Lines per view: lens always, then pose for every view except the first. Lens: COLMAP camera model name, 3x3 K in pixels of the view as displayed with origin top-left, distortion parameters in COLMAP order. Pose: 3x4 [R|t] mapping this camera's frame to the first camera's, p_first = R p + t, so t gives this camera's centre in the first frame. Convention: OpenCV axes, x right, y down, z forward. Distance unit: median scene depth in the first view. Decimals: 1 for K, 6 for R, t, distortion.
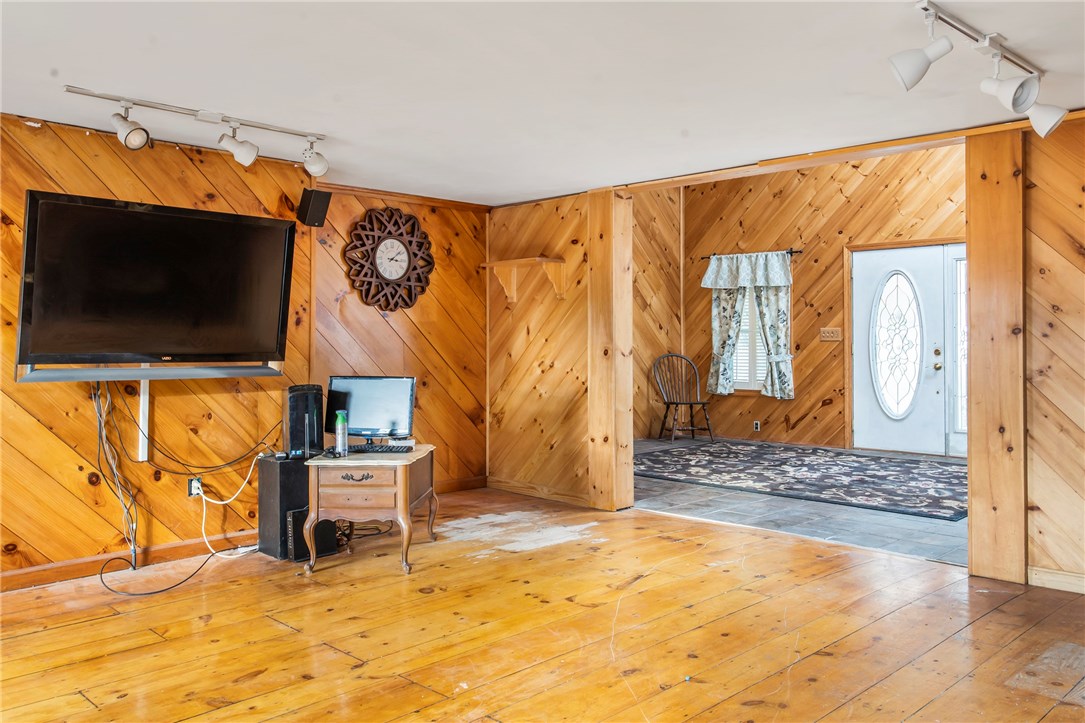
lens RADIAL K [[863.0, 0, 535.2], [0, 863.0, 356.1], [0, 0, 1]] dist [0.000436, 0.003567]
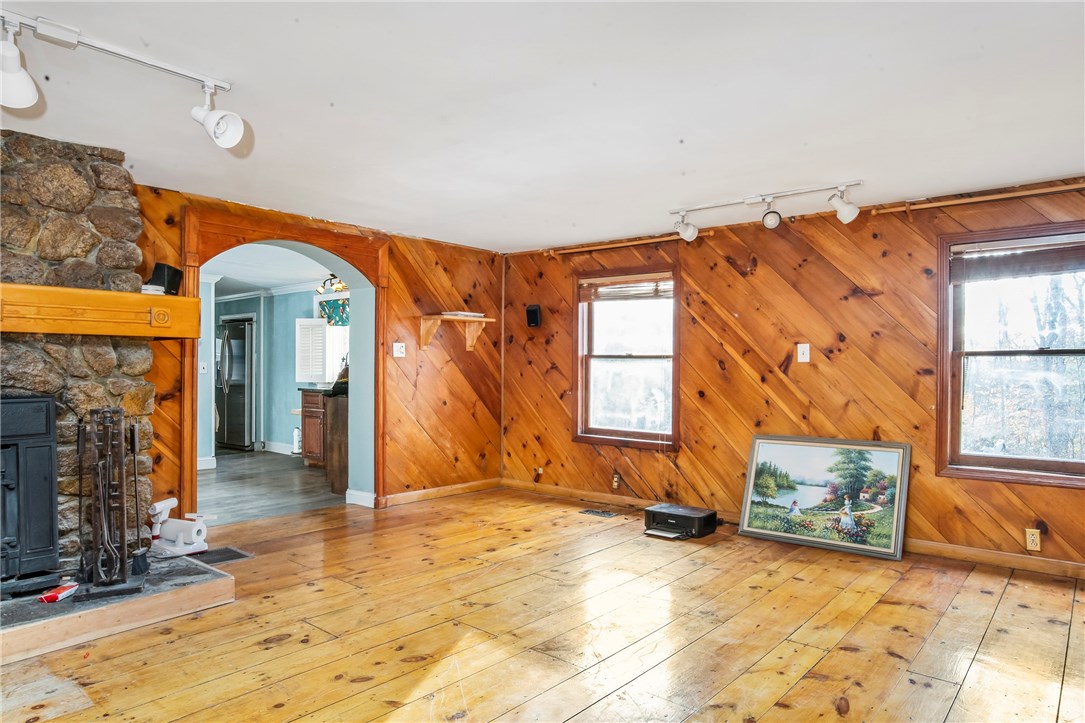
lens RADIAL K [[687.9, 0, 534.9], [0, 687.9, 375.5], [0, 0, 1]] dist [-0.017992, 0.014863]
pose [[-0.996429, -0.001451, -0.084426, 0.047129], [-0.004136, 0.999491, 0.031640, -0.017777], [0.084337, 0.031876, -0.995927, 0.923520]]
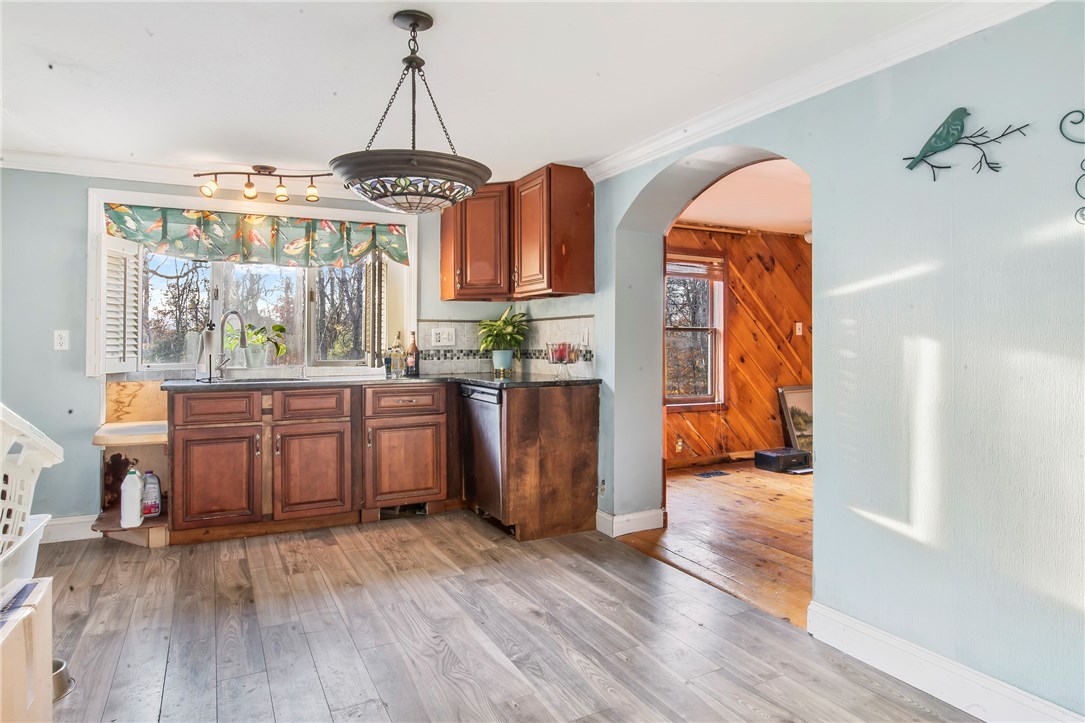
lens RADIAL K [[628.2, 0, 537.0], [0, 628.2, 340.9], [0, 0, 1]] dist [-0.019611, 0.003207]
pose [[-0.323698, -0.003694, -0.946153, 0.838303], [-0.015645, 0.999877, 0.001449, 0.006404], [0.946031, 0.015272, -0.323716, 0.052329]]
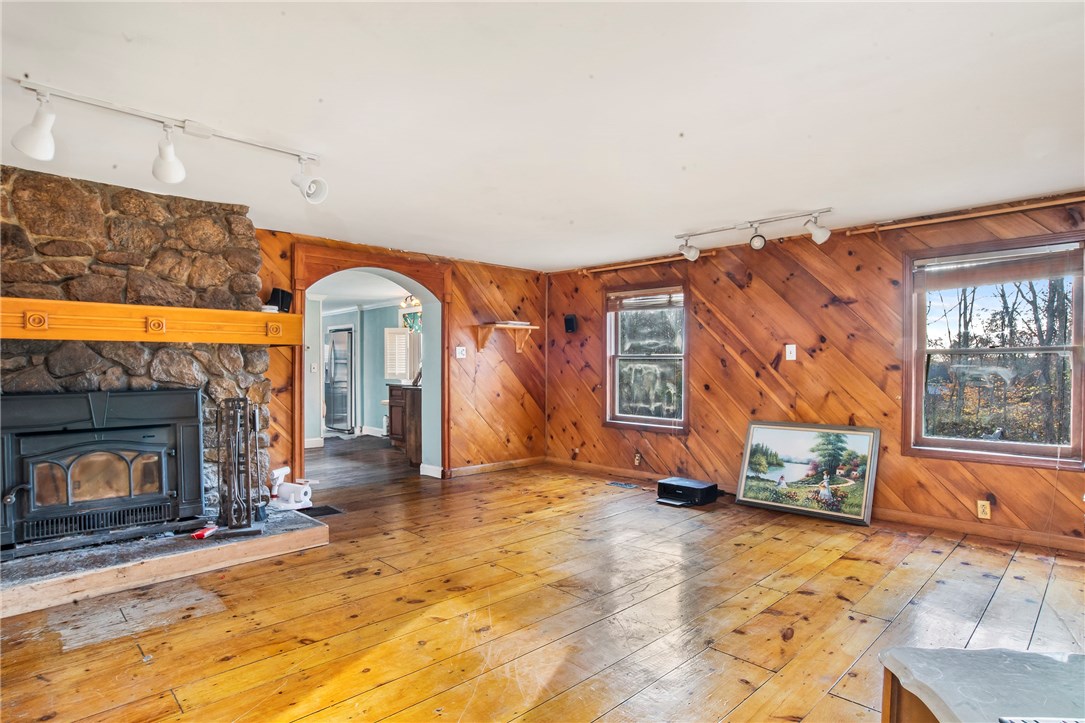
lens RADIAL K [[584.3, 0, 531.1], [0, 584.3, 377.4], [0, 0, 1]] dist [-0.029859, 0.003519]
pose [[-0.999795, 0.003330, 0.019953, 0.011690], [0.004108, 0.999228, 0.039073, -0.018142], [-0.019807, 0.039147, -0.999037, 0.967909]]
